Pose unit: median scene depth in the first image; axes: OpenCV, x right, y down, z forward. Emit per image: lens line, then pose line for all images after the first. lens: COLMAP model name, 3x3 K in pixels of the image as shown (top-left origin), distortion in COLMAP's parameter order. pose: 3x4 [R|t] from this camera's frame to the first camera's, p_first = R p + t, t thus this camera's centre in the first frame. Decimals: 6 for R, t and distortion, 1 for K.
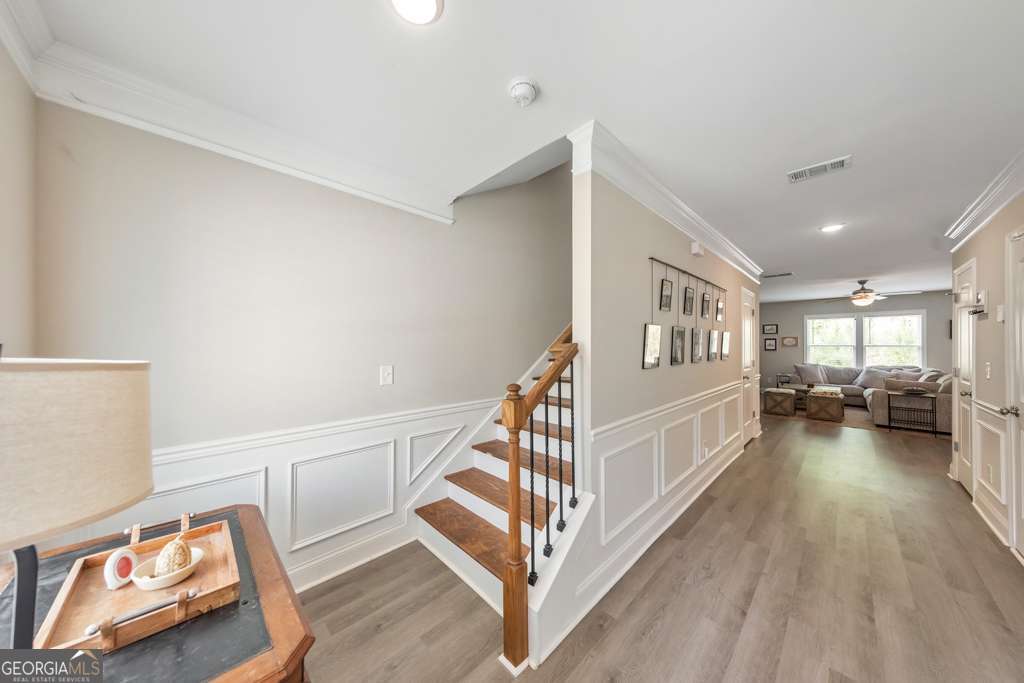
lens RADIAL K [[327.6, 0, 504.5], [0, 327.6, 341.7], [0, 0, 1]] dist [0.008579, -0.000329]
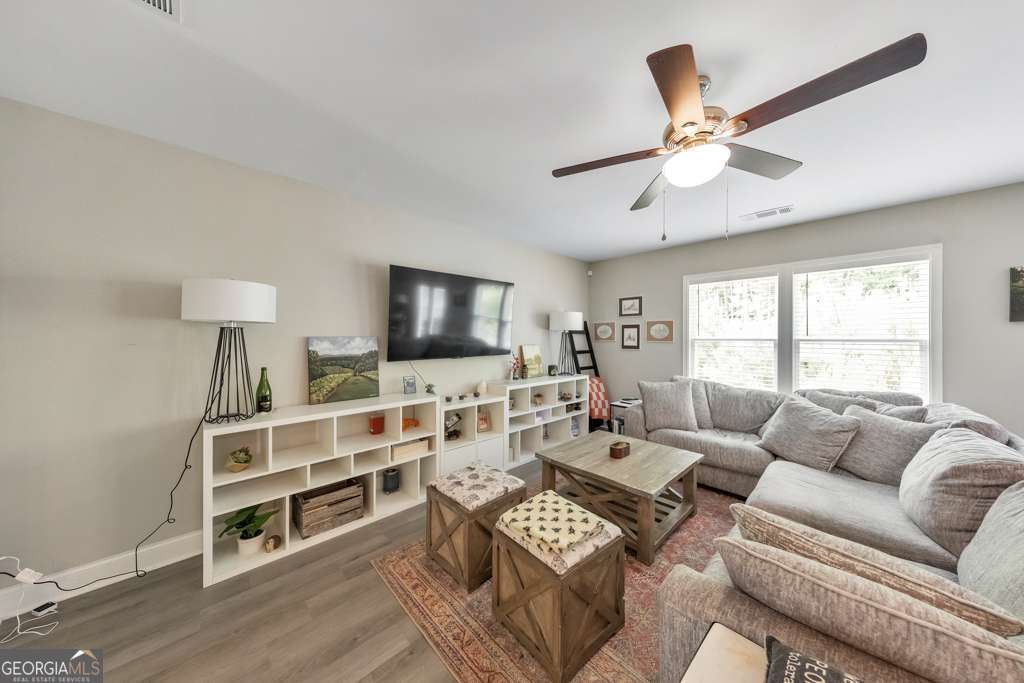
lens RADIAL K [[327.6, 0, 511.9], [0, 327.6, 332.3], [0, 0, 1]] dist [0.008579, -0.000329]
pose [[0.999892, -0.000096, -0.014685, 0.767043], [-0.000043, 0.999955, -0.009442, 0.006915], [0.014686, 0.009442, 0.999848, 0.600829]]
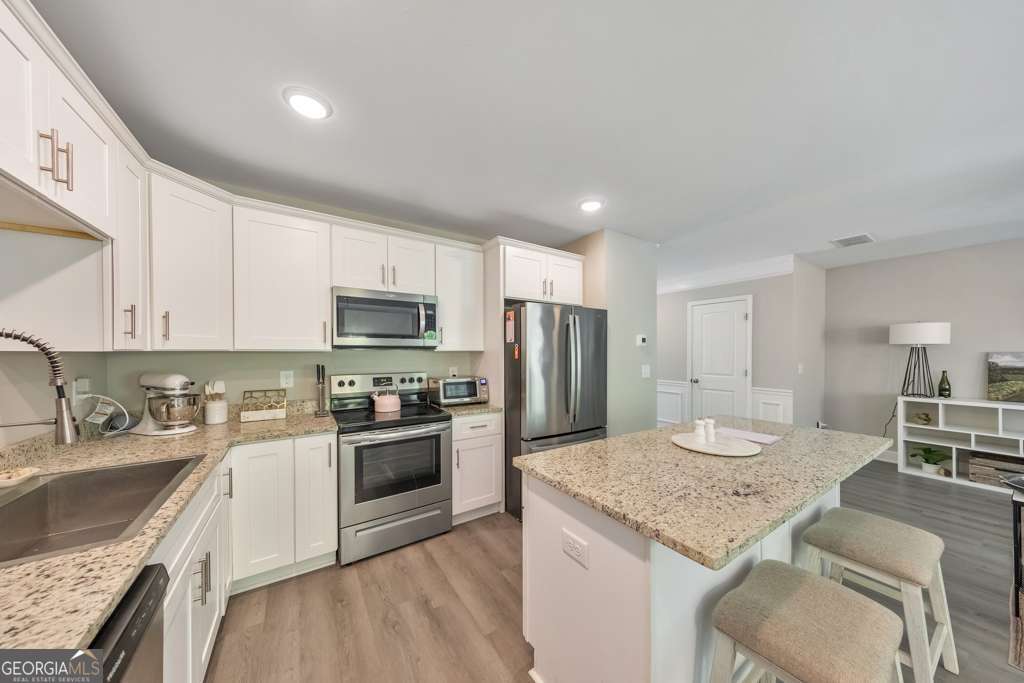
lens RADIAL K [[327.6, 0, 514.0], [0, 327.6, 353.5], [0, 0, 1]] dist [0.008579, -0.000329]
pose [[-0.213566, 0.004817, -0.976917, 1.165451], [0.003988, 0.999984, 0.004059, 0.005651], [0.976920, -0.003030, -0.213582, 0.370424]]
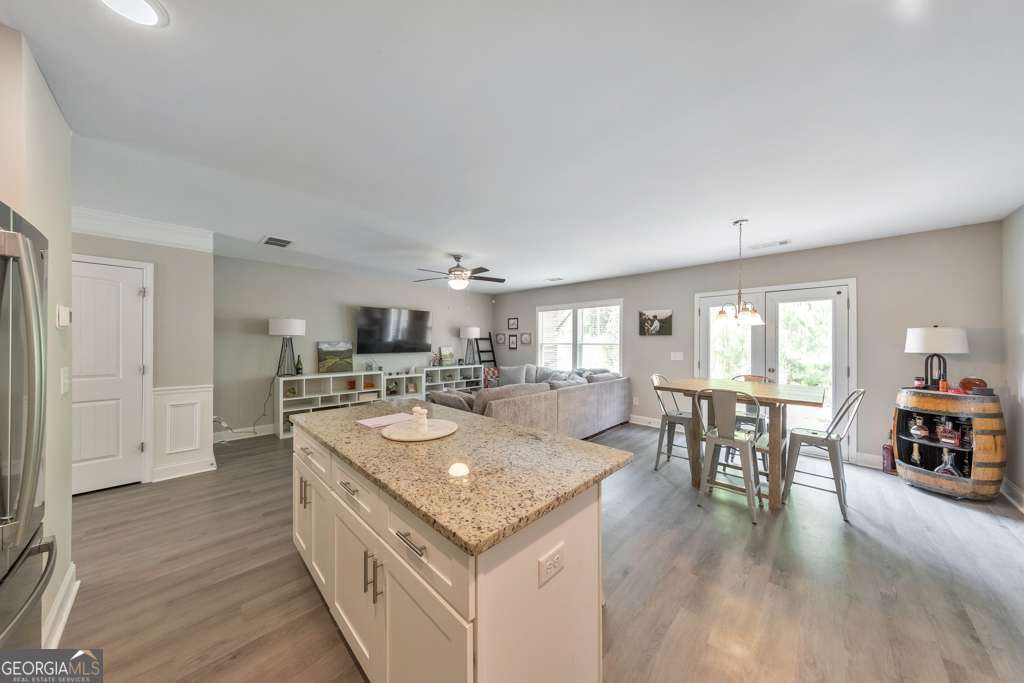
lens RADIAL K [[327.6, 0, 514.9], [0, 327.6, 338.2], [0, 0, 1]] dist [0.008579, -0.000329]
pose [[0.999980, 0.002454, 0.005838, 0.977751], [-0.002411, 0.999970, -0.007333, 0.005241], [-0.005856, 0.007318, 0.999956, 0.216334]]
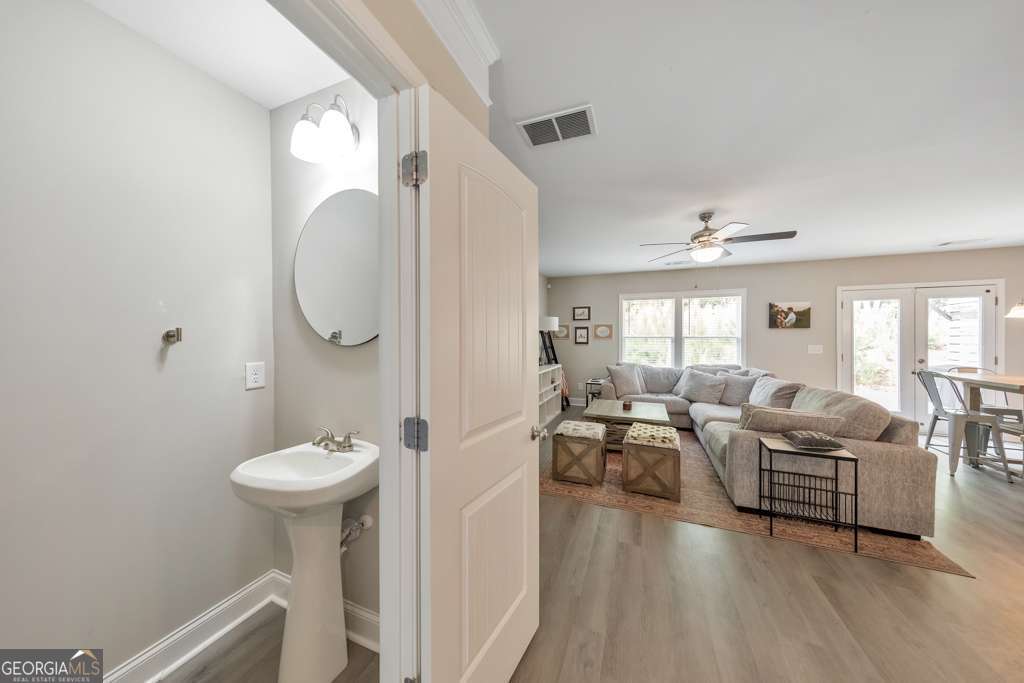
lens RADIAL K [[327.6, 0, 508.4], [0, 327.6, 339.8], [0, 0, 1]] dist [0.008579, -0.000329]
pose [[0.916658, -0.006277, 0.399624, 0.474020], [-0.000856, 0.999844, 0.017668, 0.005914], [-0.399672, -0.016538, 0.916509, 0.521182]]
